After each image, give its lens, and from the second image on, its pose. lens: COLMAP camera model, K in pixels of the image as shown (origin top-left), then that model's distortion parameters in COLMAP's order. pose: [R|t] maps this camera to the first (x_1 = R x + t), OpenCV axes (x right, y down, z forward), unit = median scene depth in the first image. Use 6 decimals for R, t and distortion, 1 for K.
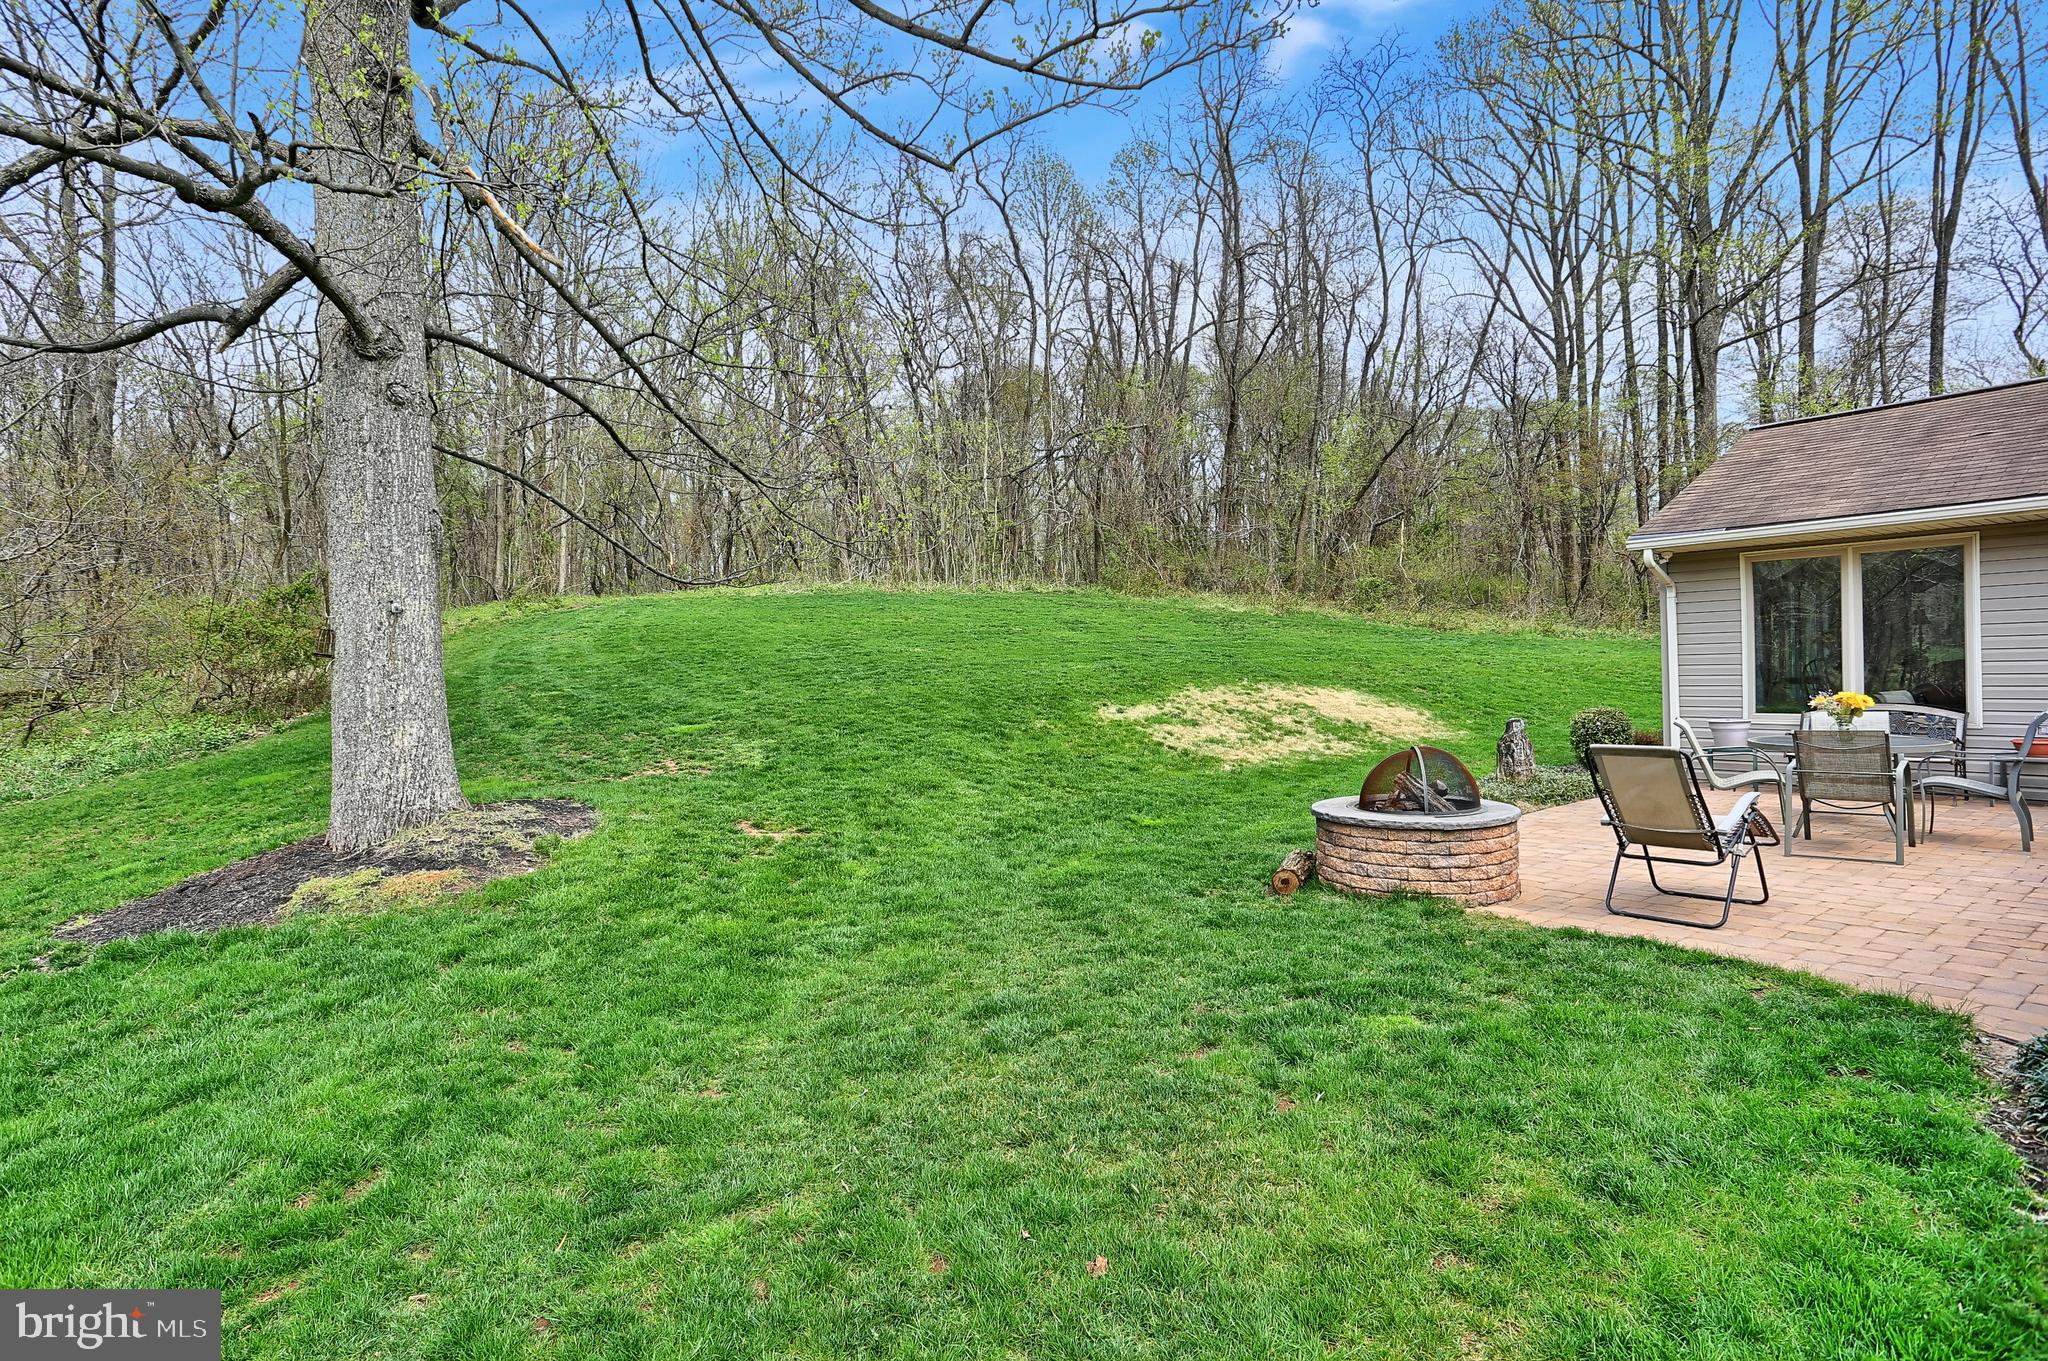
lens RADIAL K [[1030.7, 0, 1017.3], [0, 1030.7, 673.9], [0, 0, 1]] dist [-0.055446, 0.027386]
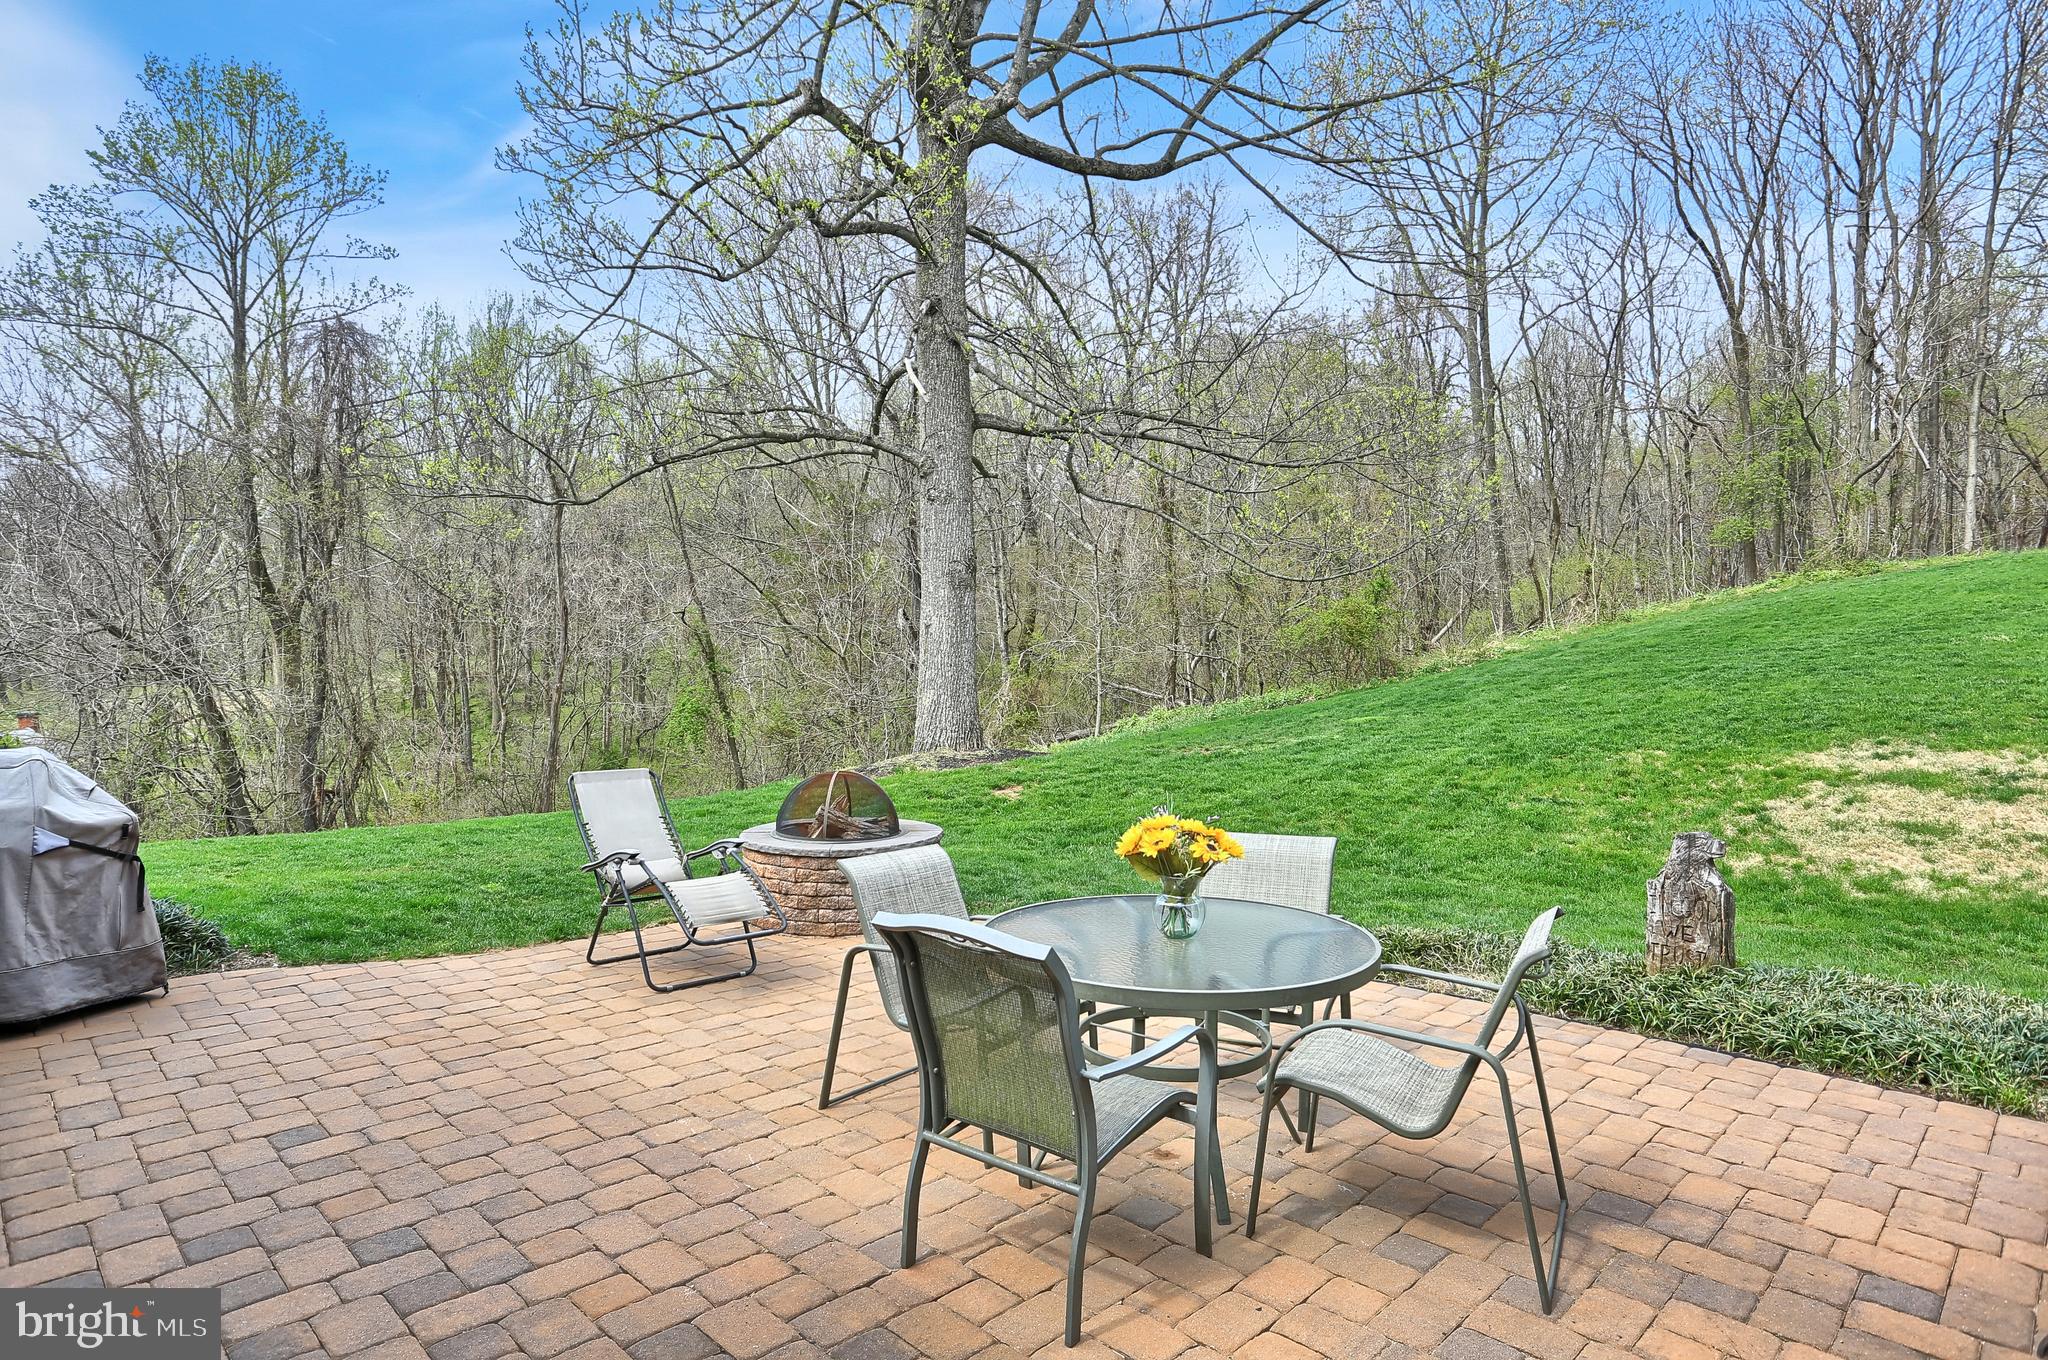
lens RADIAL K [[1139.8, 0, 1018.8], [0, 1139.8, 665.0], [0, 0, 1]] dist [-0.059232, 0.000722]
pose [[0.137606, 0.033228, -0.989930, 0.306185], [-0.014840, 0.999394, 0.031483, -0.013316], [0.990376, 0.010358, 0.138015, 0.210392]]
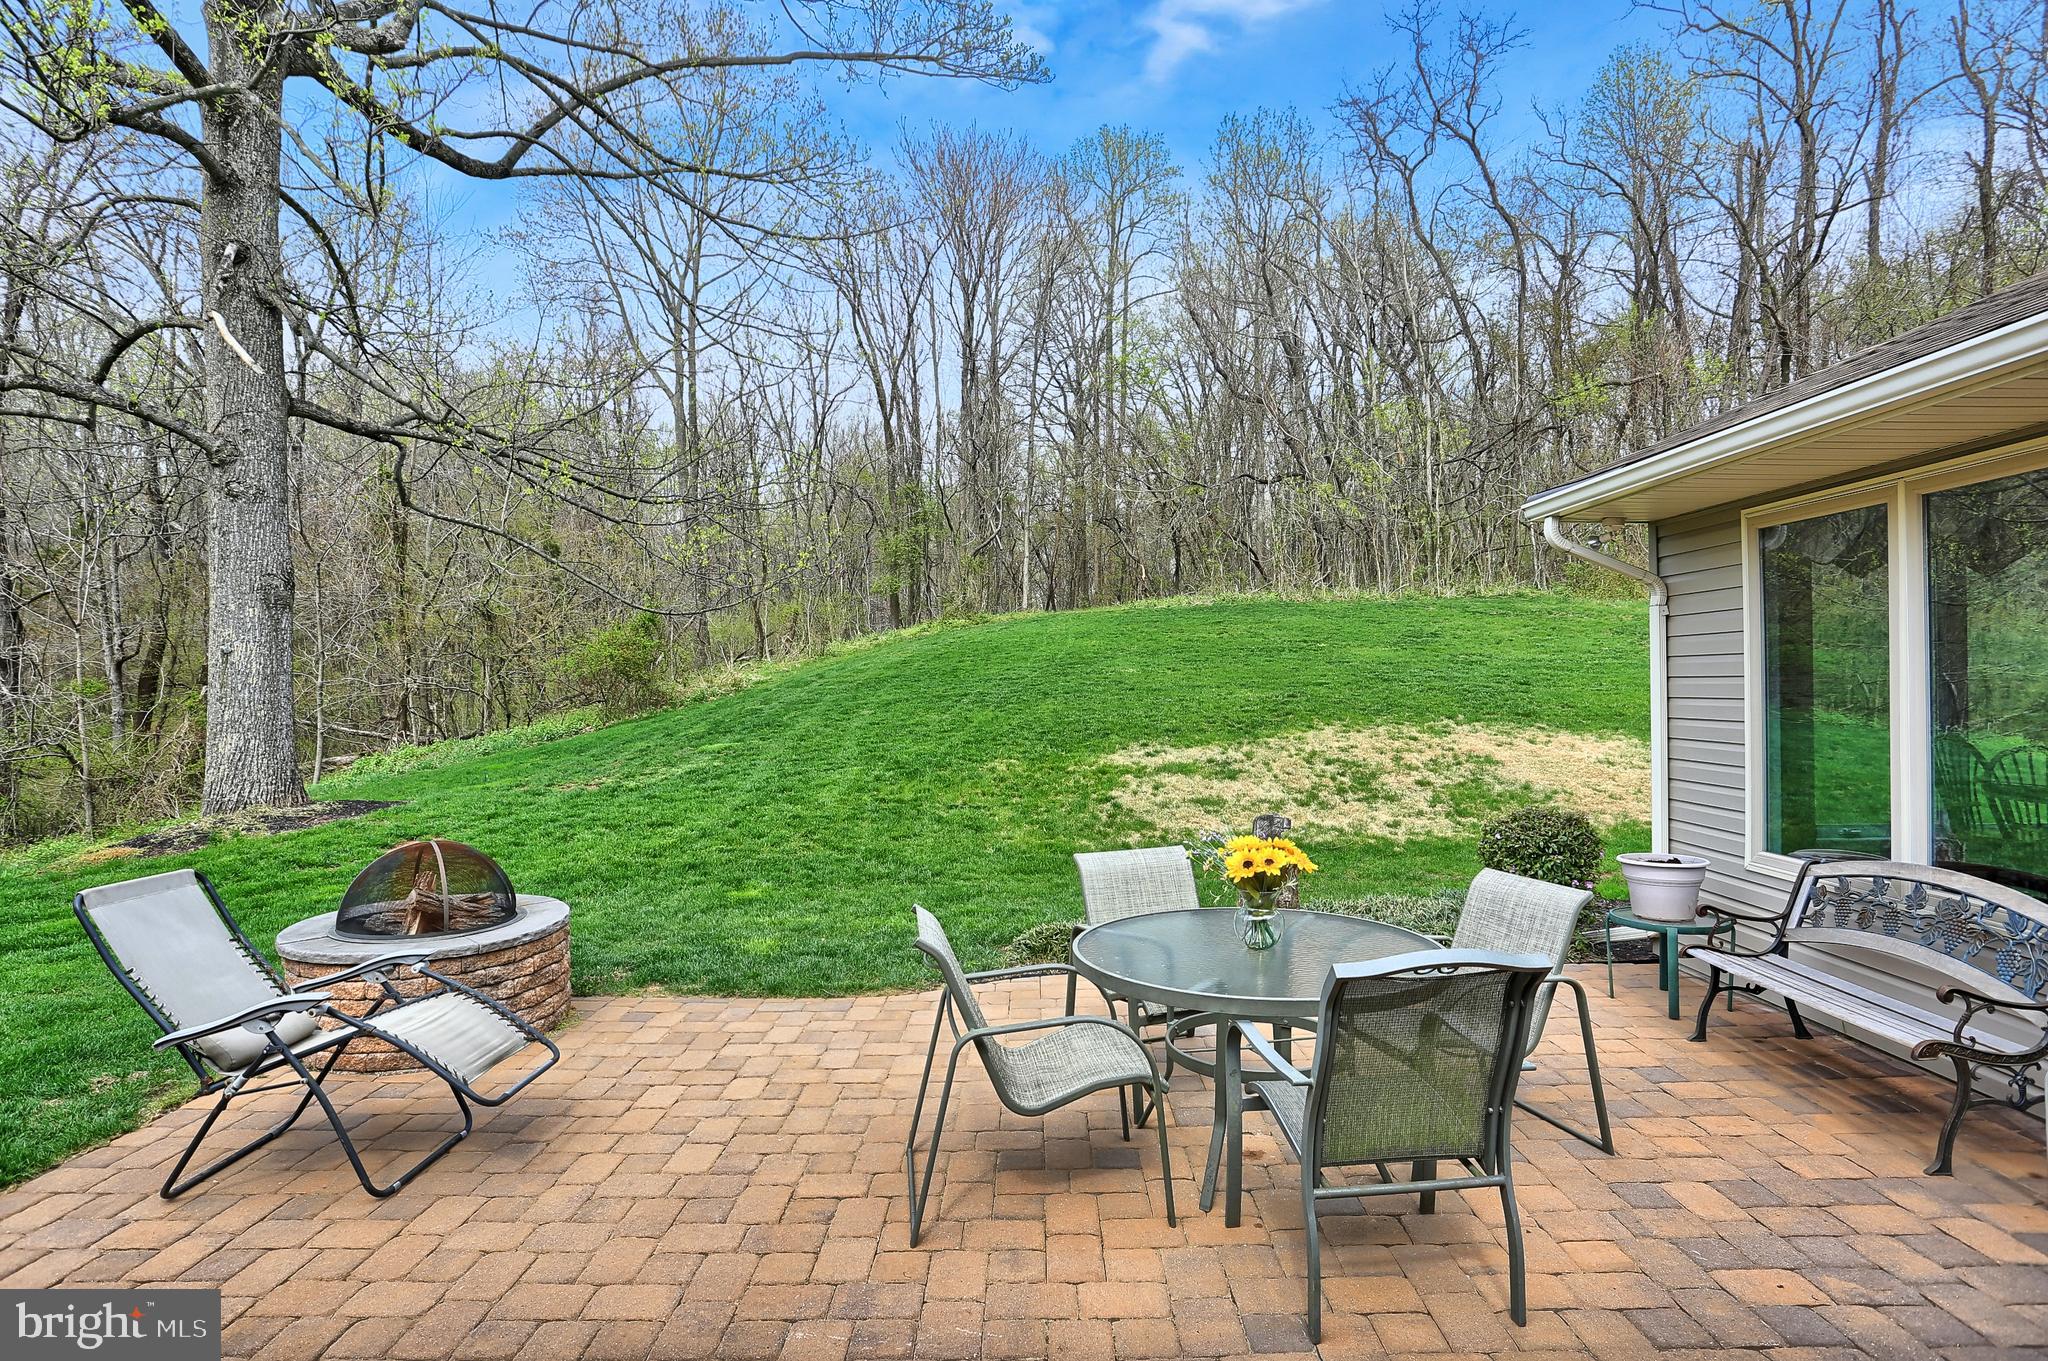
lens RADIAL K [[1030.7, 0, 1017.3], [0, 1030.7, 673.9], [0, 0, 1]] dist [-0.055446, 0.027386]
pose [[0.790263, 0.013744, -0.612614, 0.244533], [-0.018806, 0.999821, -0.001828, -0.011729], [0.612479, 0.012965, 0.790380, 0.139209]]
